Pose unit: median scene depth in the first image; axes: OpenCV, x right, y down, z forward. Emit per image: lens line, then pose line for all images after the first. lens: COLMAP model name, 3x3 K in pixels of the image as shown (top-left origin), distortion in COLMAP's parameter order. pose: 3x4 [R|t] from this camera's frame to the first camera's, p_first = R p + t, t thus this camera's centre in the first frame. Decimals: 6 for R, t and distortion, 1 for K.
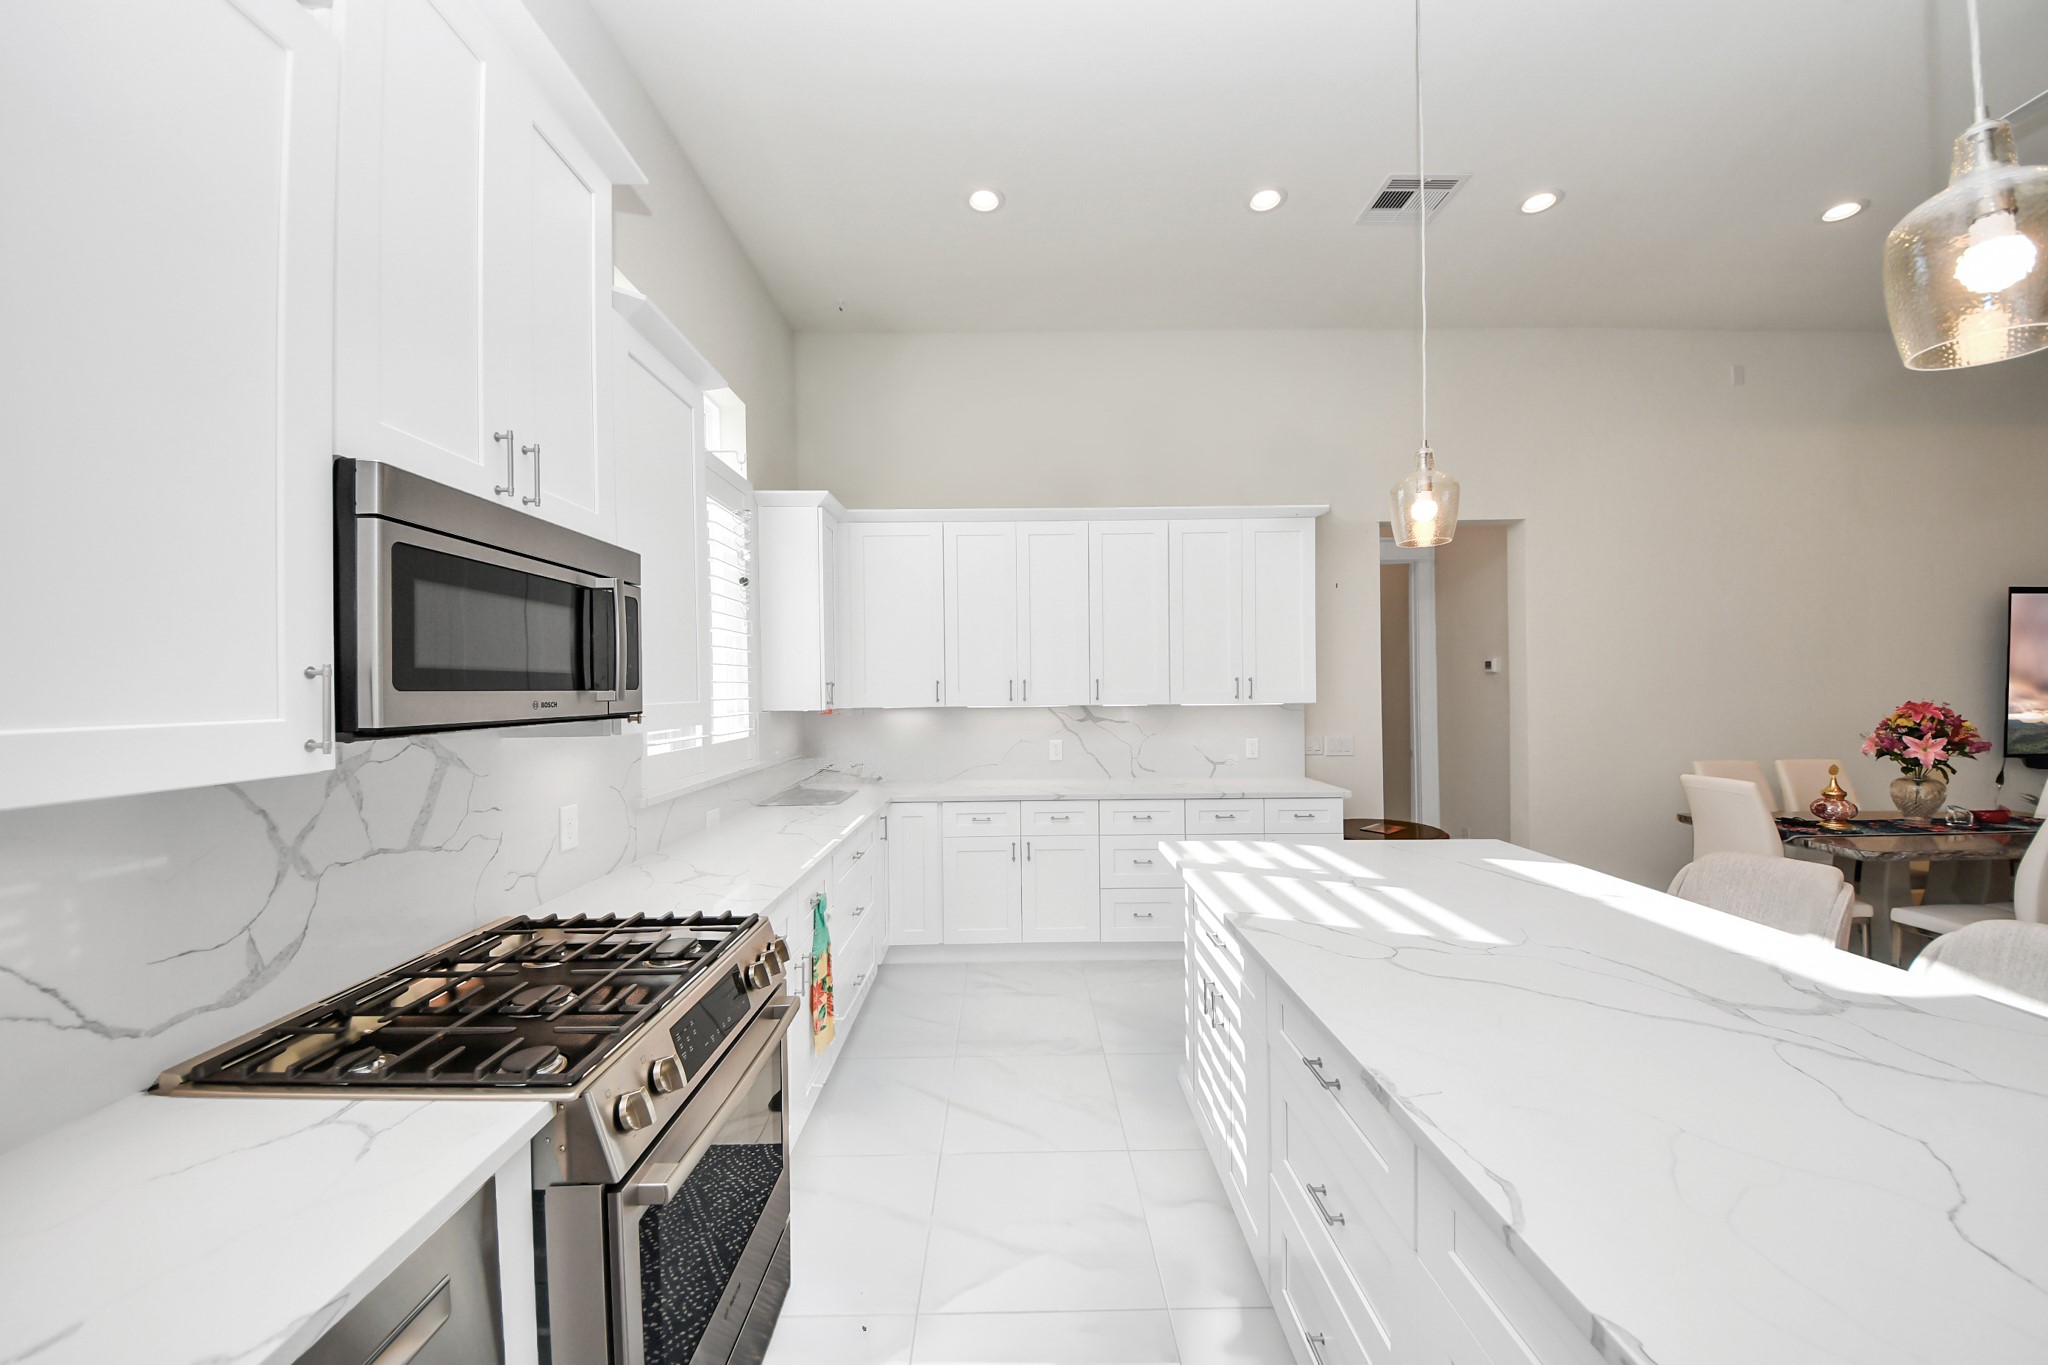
lens RADIAL K [[744.4, 0, 1013.8], [0, 744.4, 687.8], [0, 0, 1]] dist [-0.002565, -0.000891]
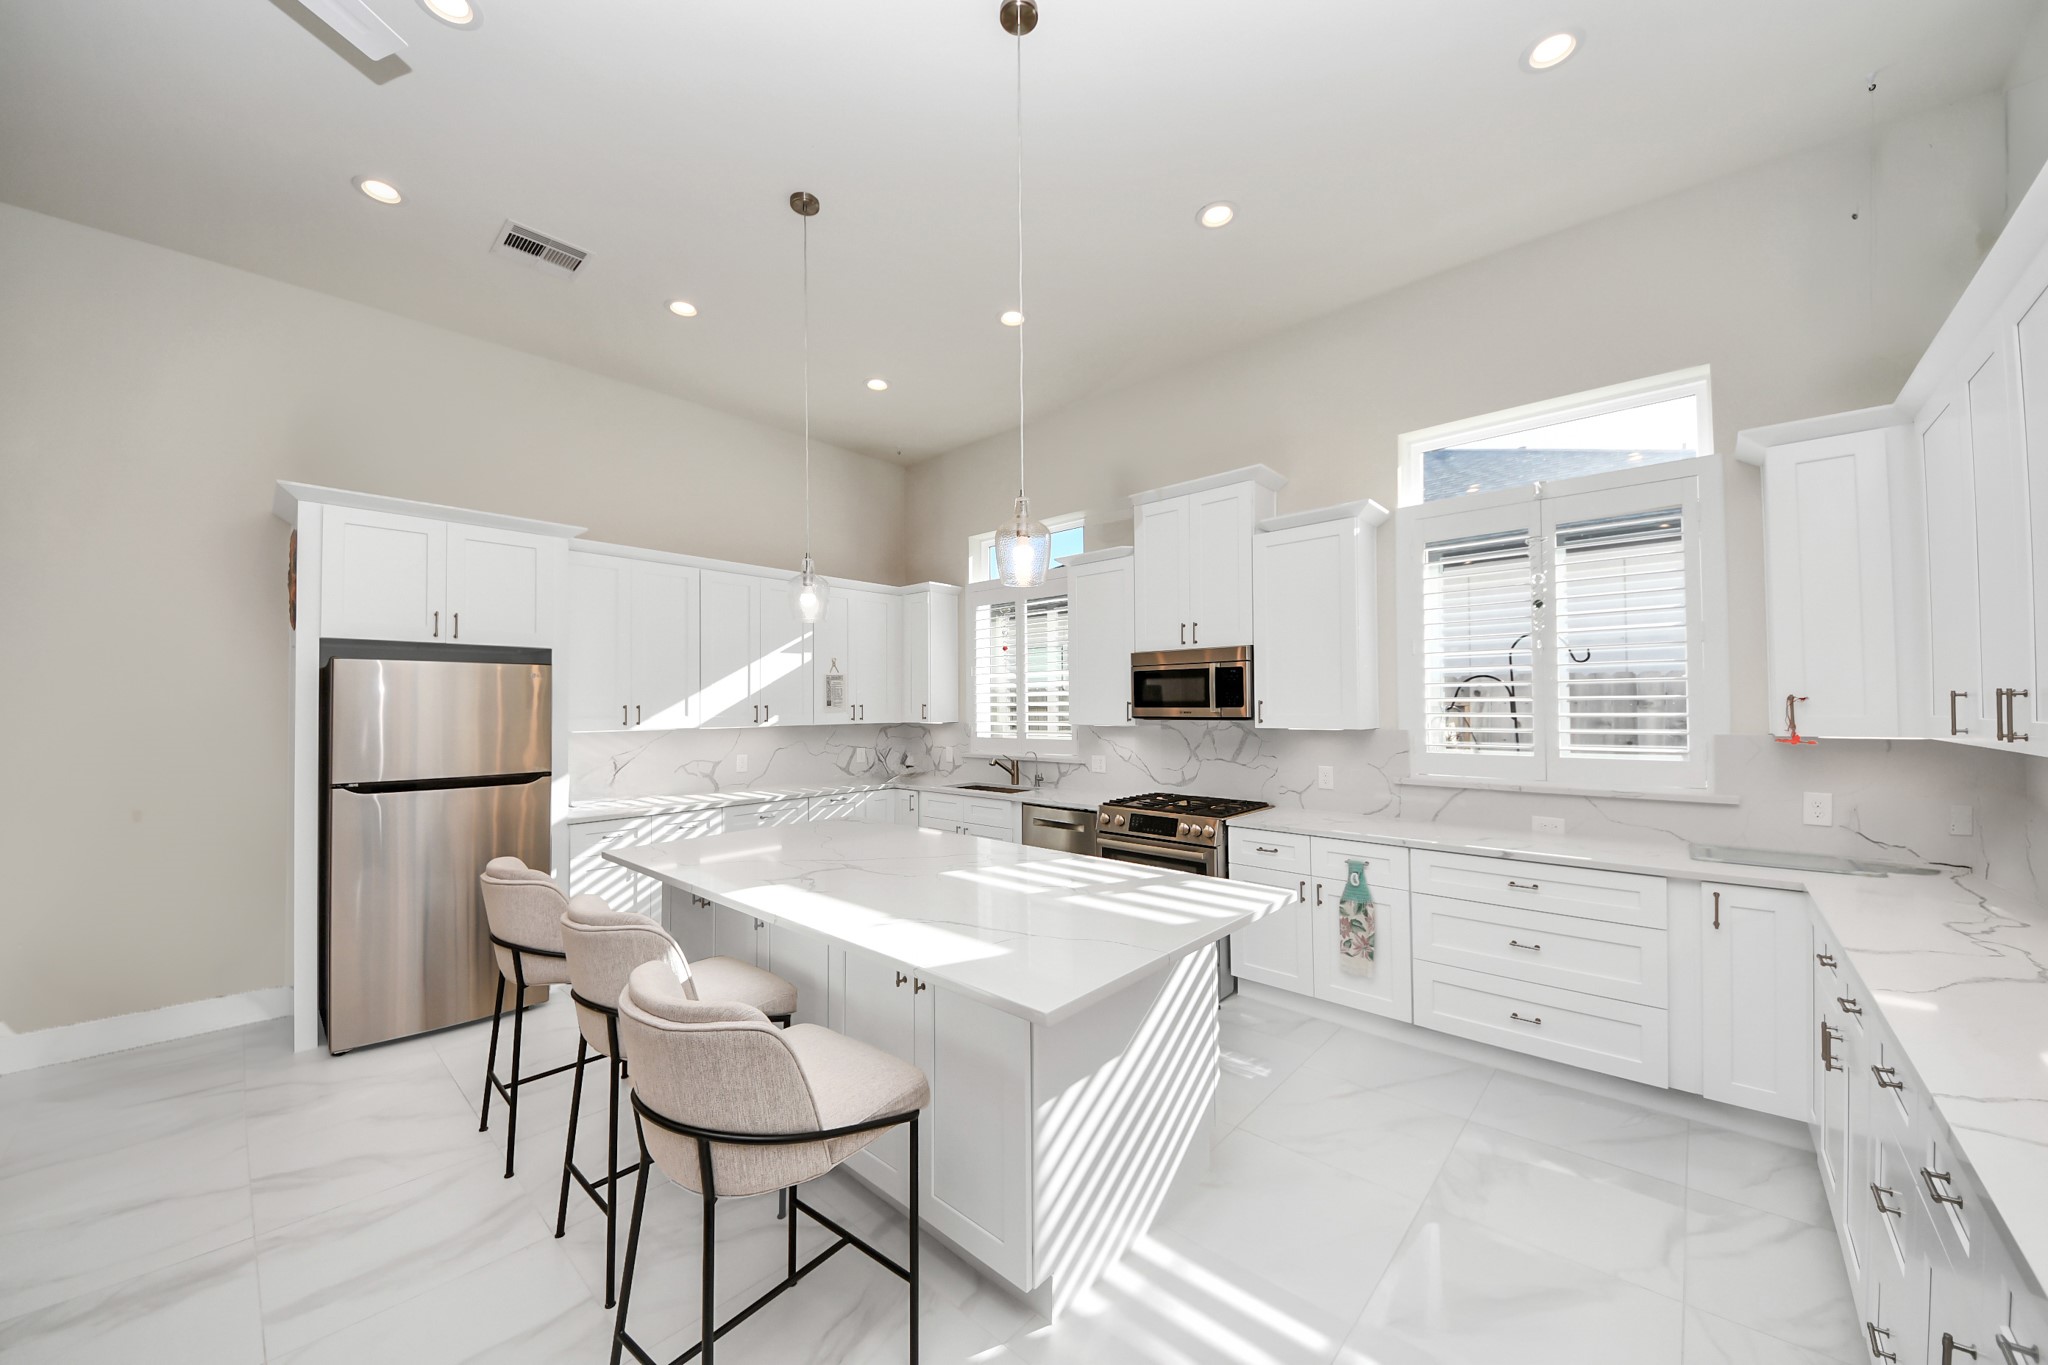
lens RADIAL K [[744.4, 0, 1017.3], [0, 744.4, 689.0], [0, 0, 1]] dist [-0.002565, -0.000891]
pose [[-0.676718, 0.008718, -0.736191, 1.675597], [0.012653, 0.999920, 0.000210, -0.067076], [0.736134, -0.009173, -0.676774, 2.121609]]
